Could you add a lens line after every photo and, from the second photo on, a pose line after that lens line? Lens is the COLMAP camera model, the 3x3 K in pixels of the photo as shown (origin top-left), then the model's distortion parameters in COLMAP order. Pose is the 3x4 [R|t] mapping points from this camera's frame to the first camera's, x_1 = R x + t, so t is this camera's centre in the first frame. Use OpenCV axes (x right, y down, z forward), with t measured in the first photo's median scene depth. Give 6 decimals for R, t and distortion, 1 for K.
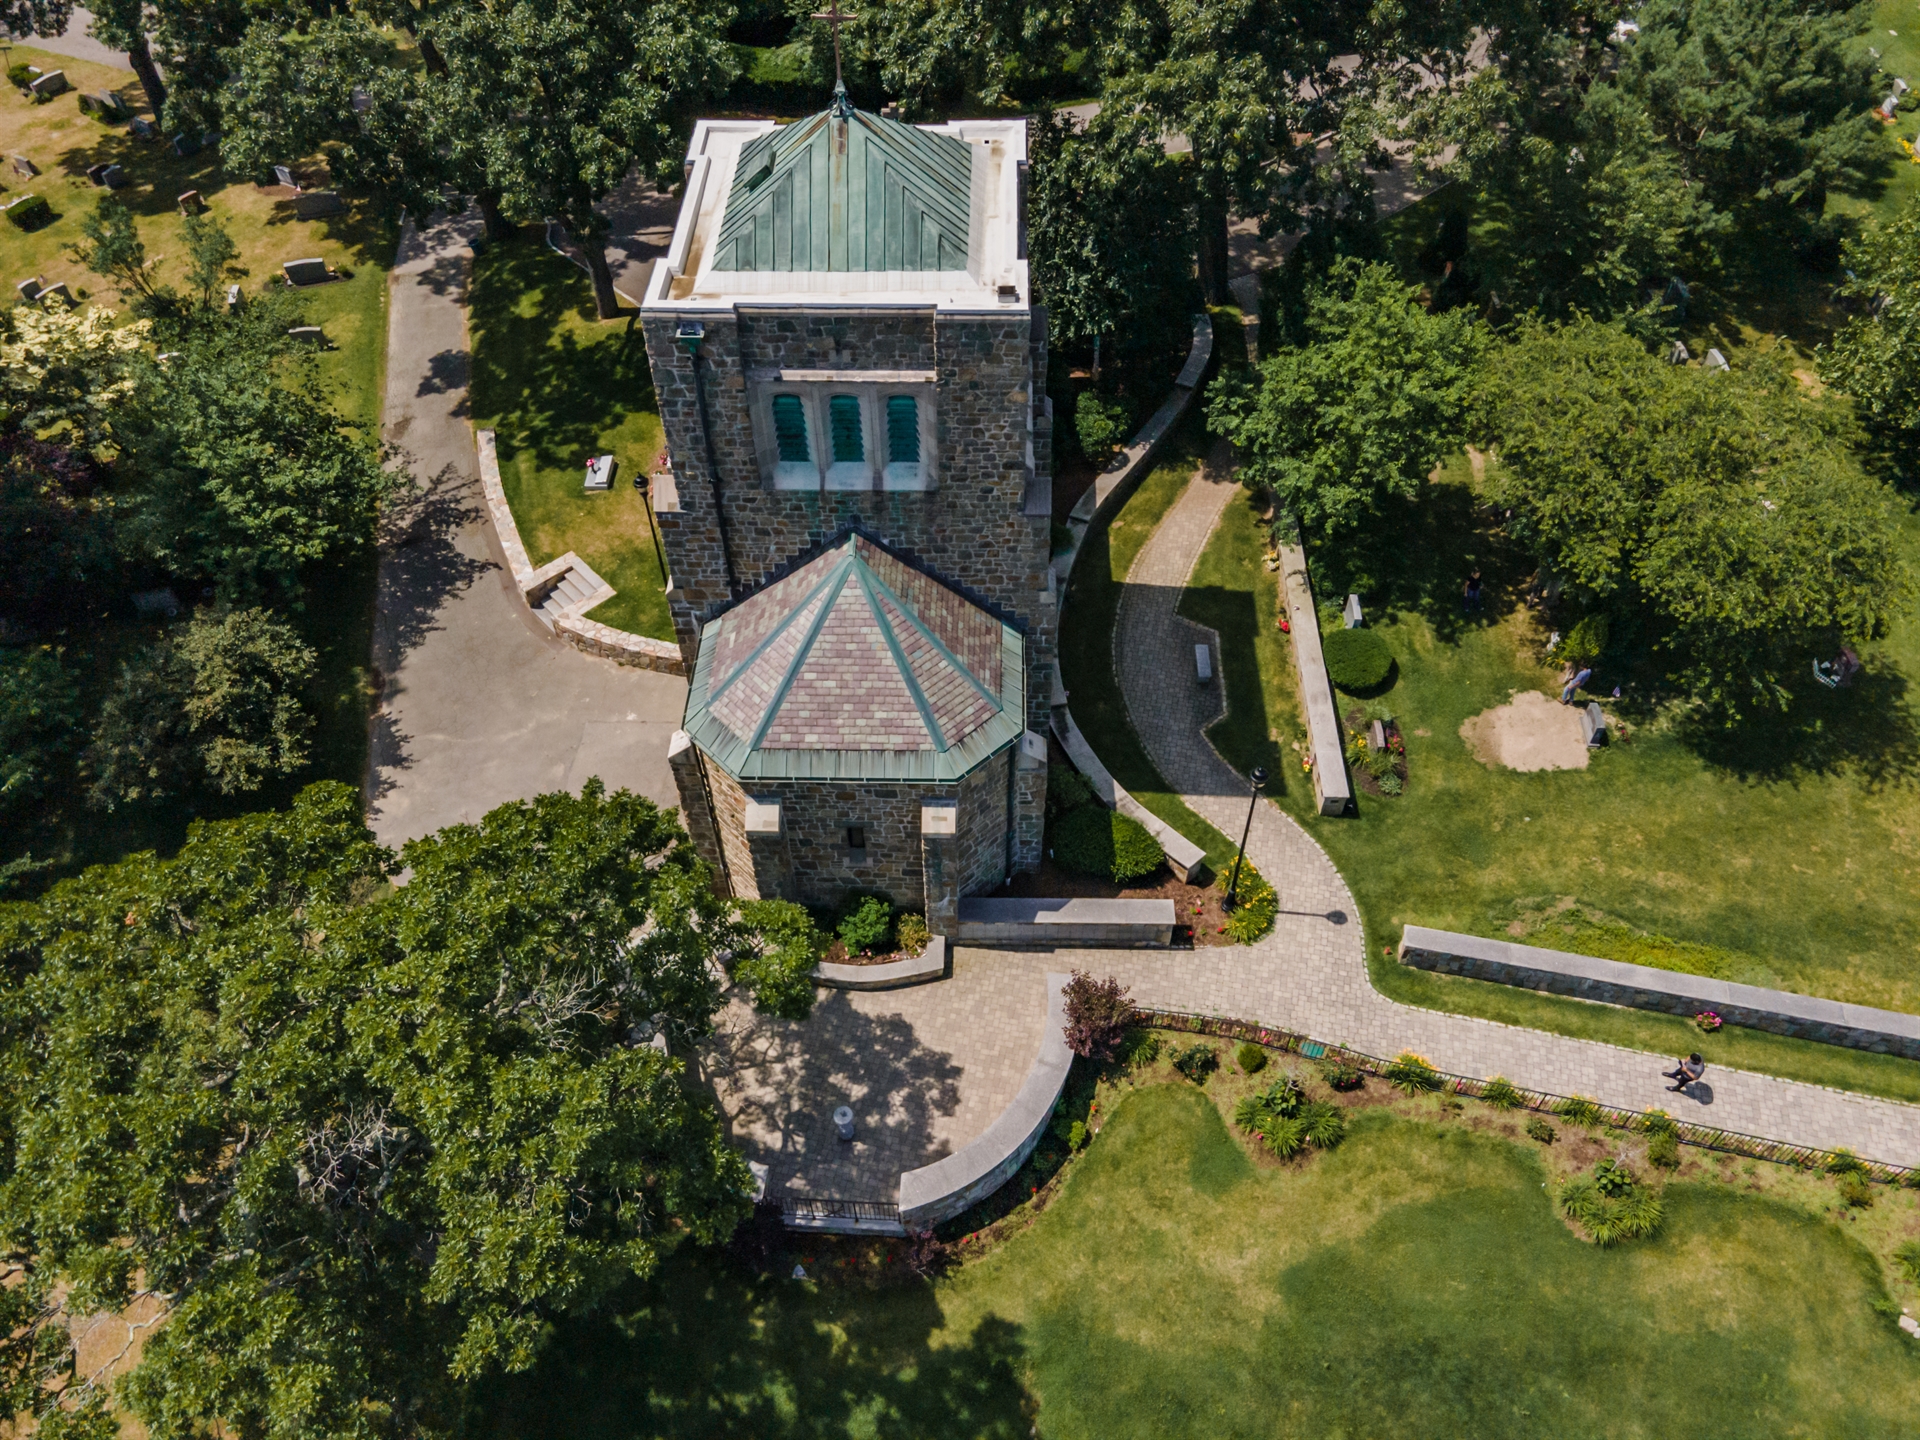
lens RADIAL K [[1395.9, 0, 955.6], [0, 1395.9, 729.4], [0, 0, 1]] dist [0.047593, -0.007488]
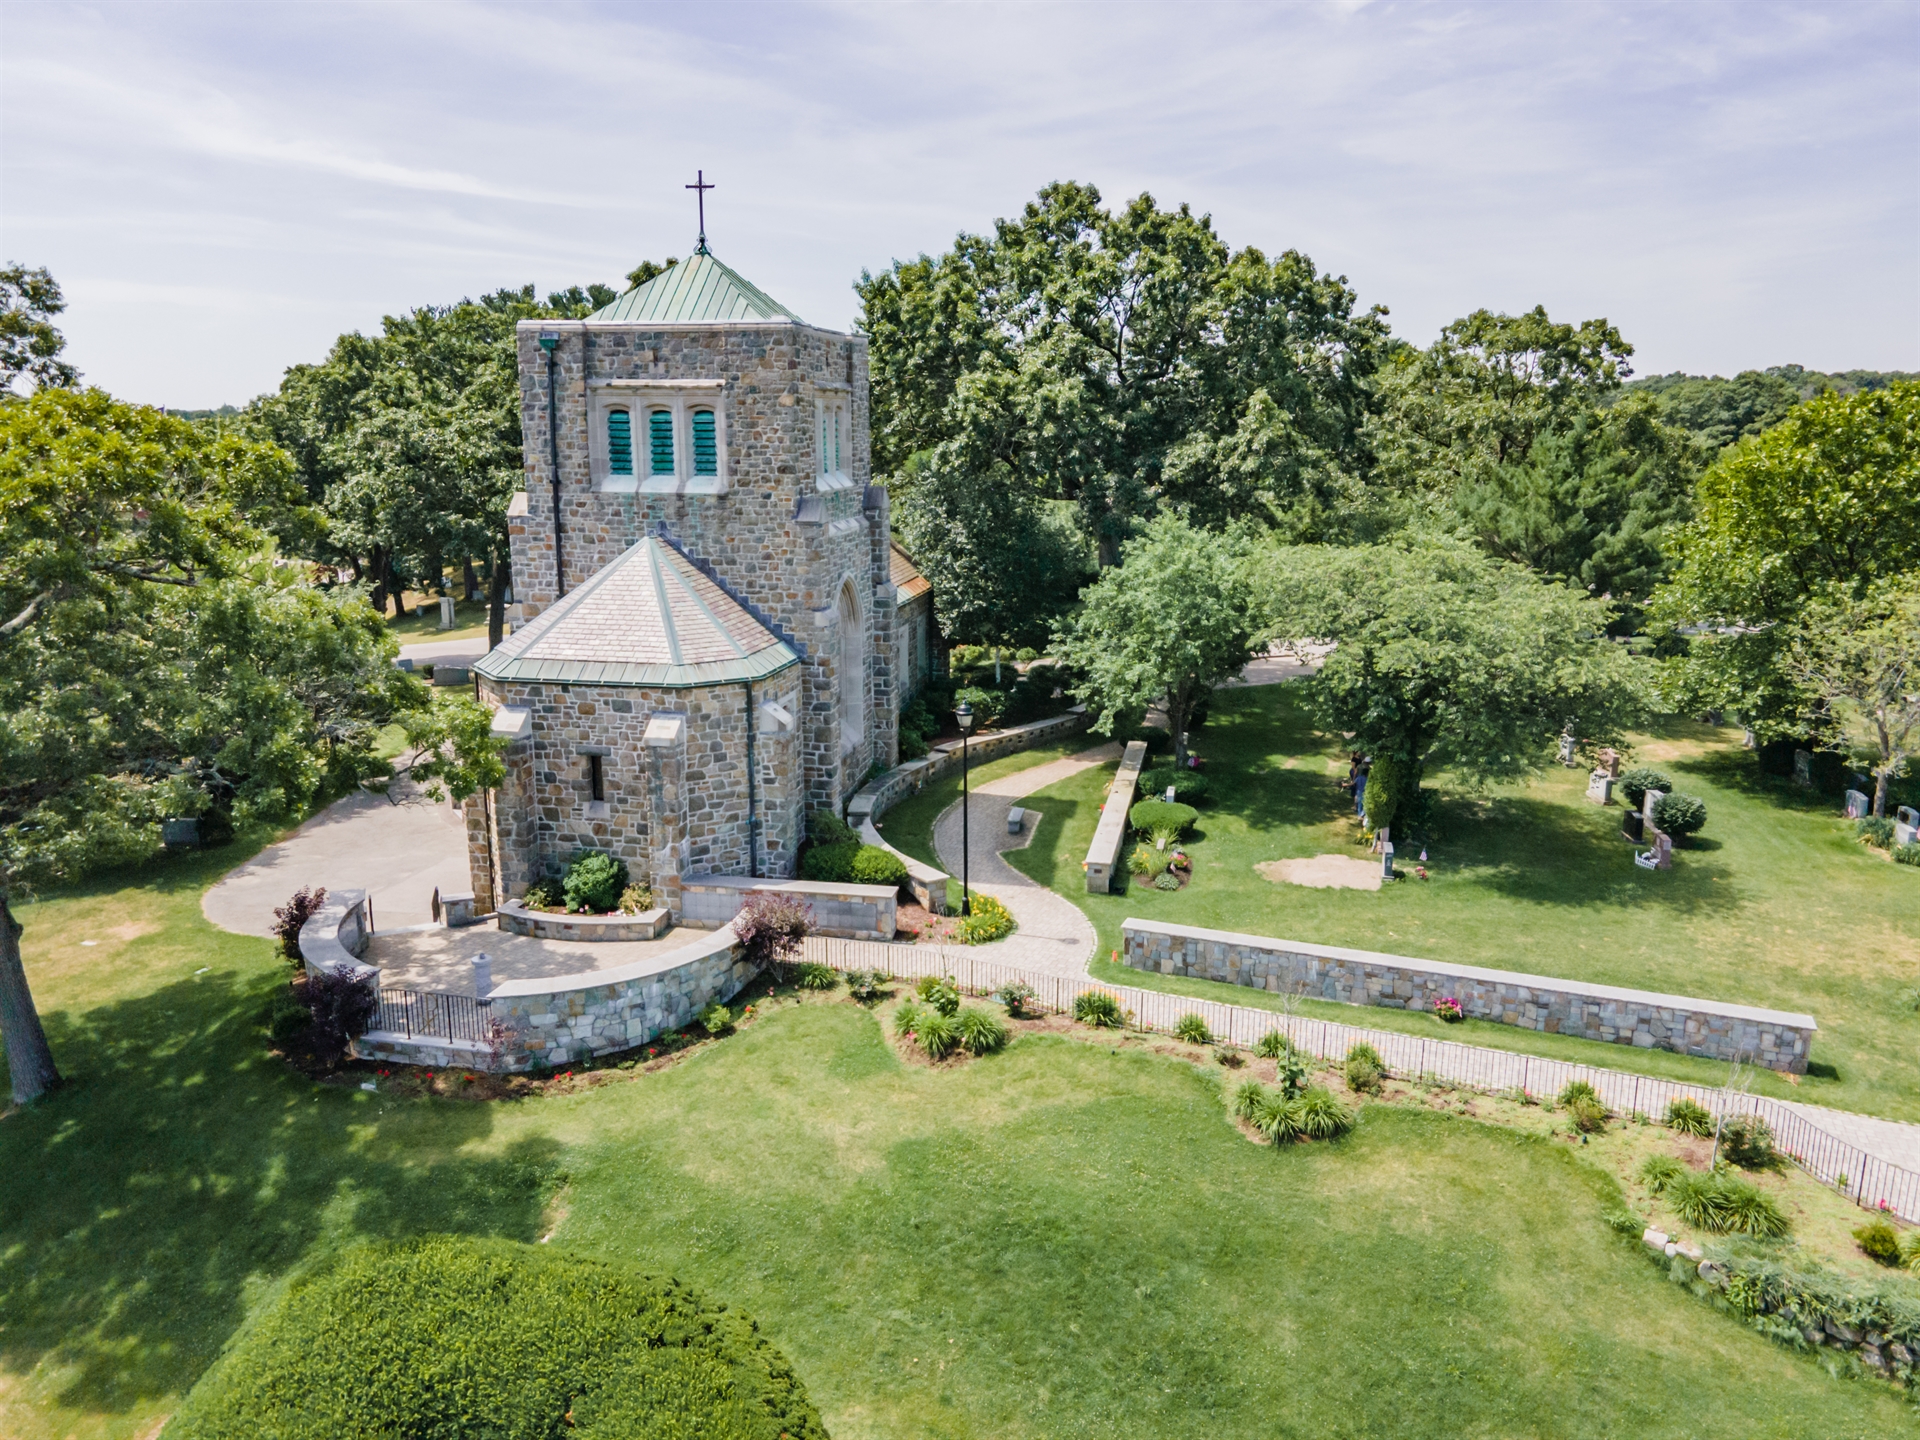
lens RADIAL K [[1395.9, 0, 955.6], [0, 1395.9, 729.4], [0, 0, 1]] dist [0.047593, -0.007488]
pose [[0.985360, 0.053982, -0.161717, 0.367051], [-0.140240, 0.796035, -0.588780, 0.638056], [0.096948, 0.602839, 0.791951, 0.169803]]
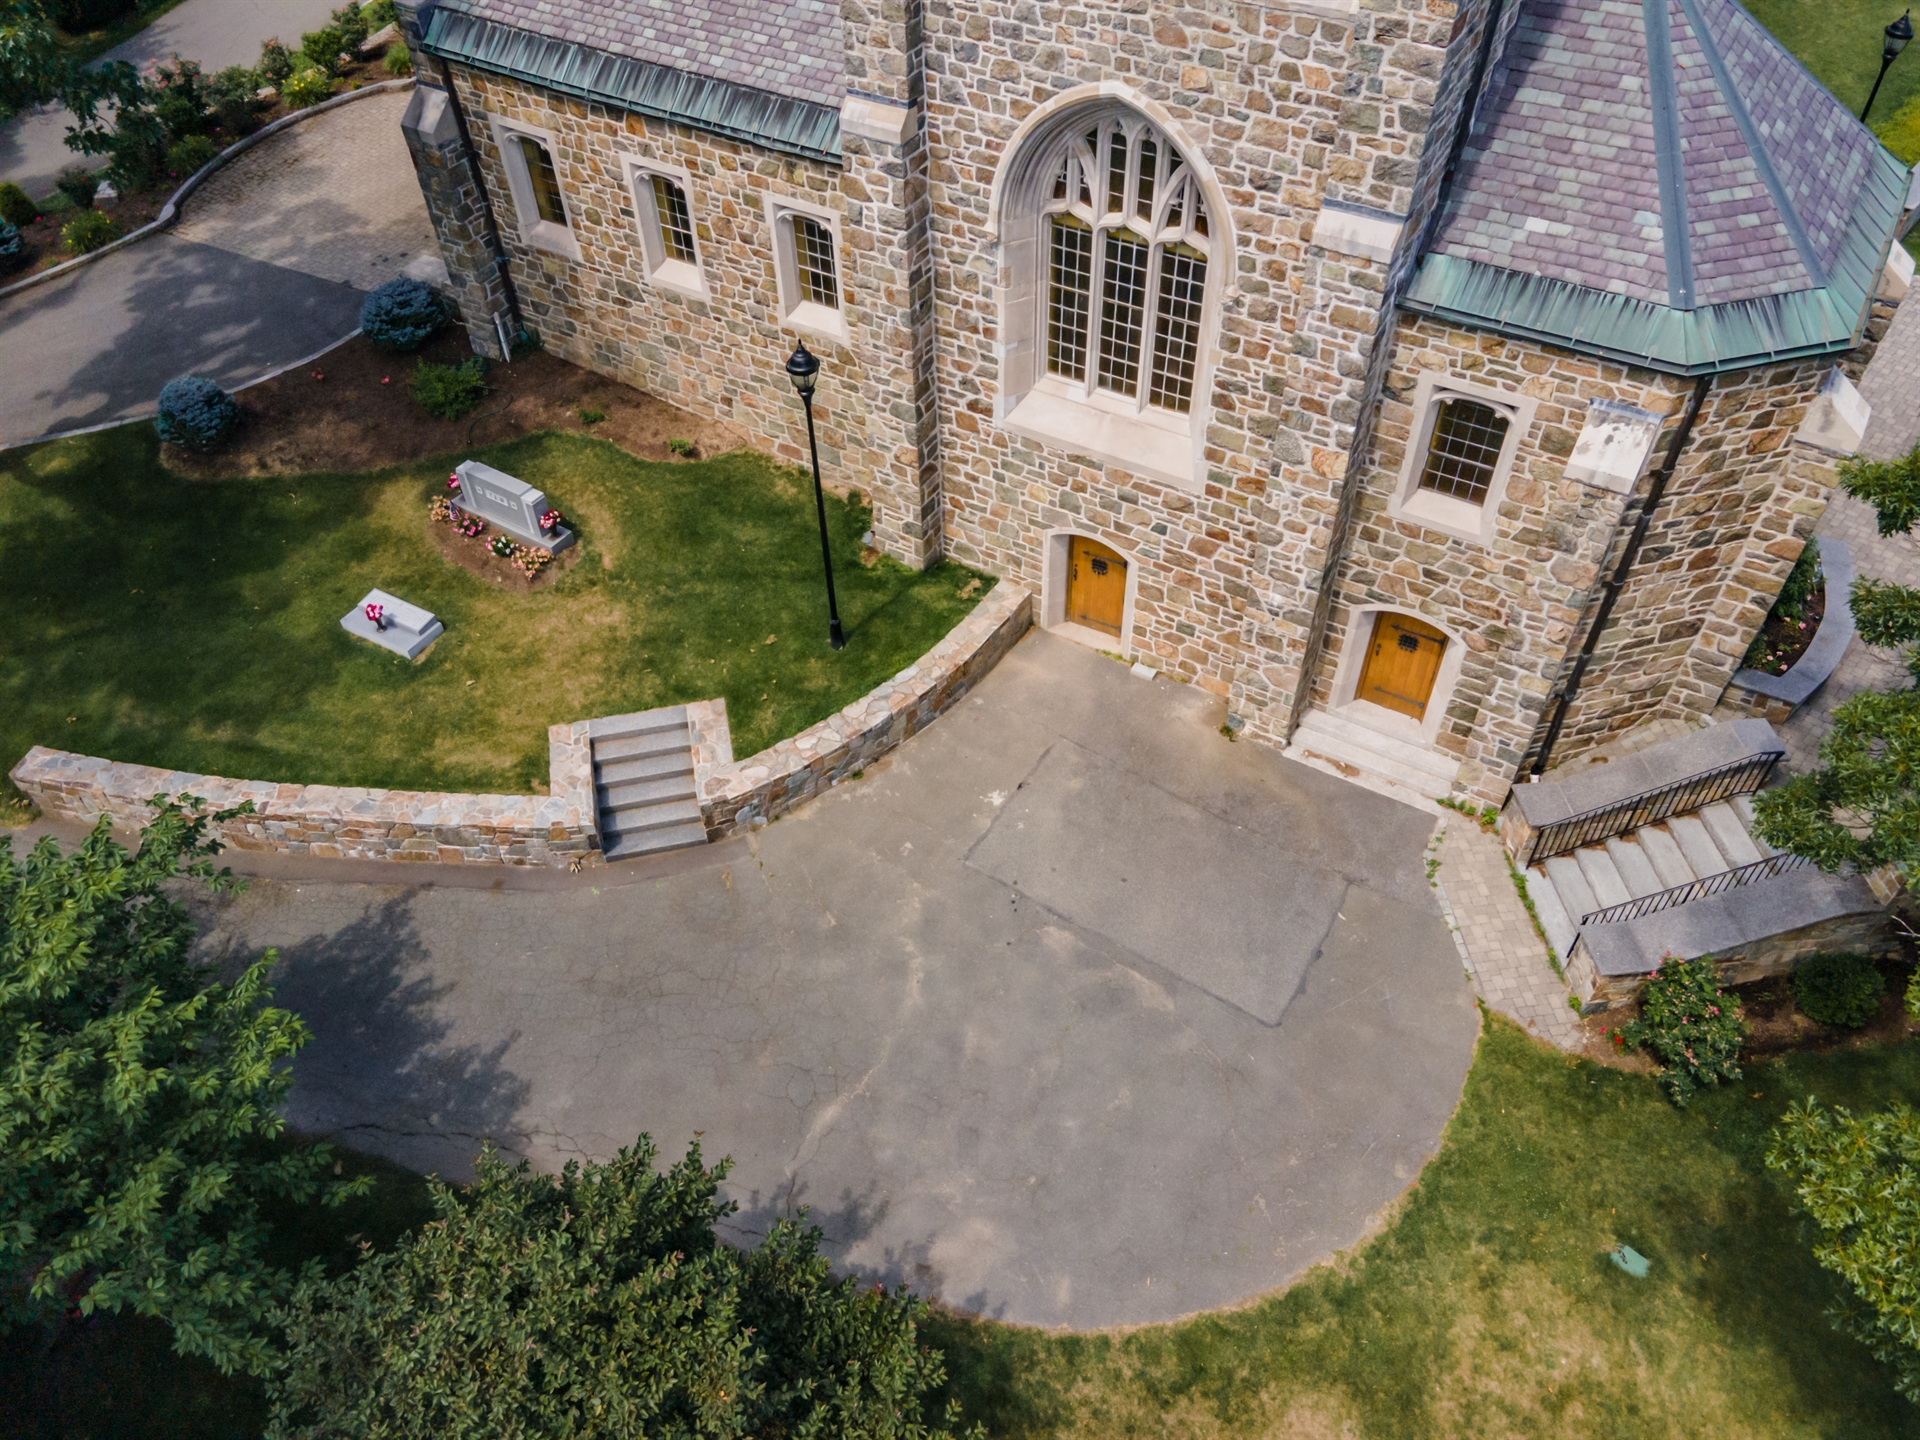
lens RADIAL K [[1361.2, 0, 956.6], [0, 1361.2, 731.2], [0, 0, 1]] dist [0.039986, -0.002218]
pose [[0.489444, -0.623236, 0.609936, -0.683180], [0.667722, 0.717718, 0.197554, -0.175228], [-0.560885, 0.310576, 0.767431, 0.797064]]
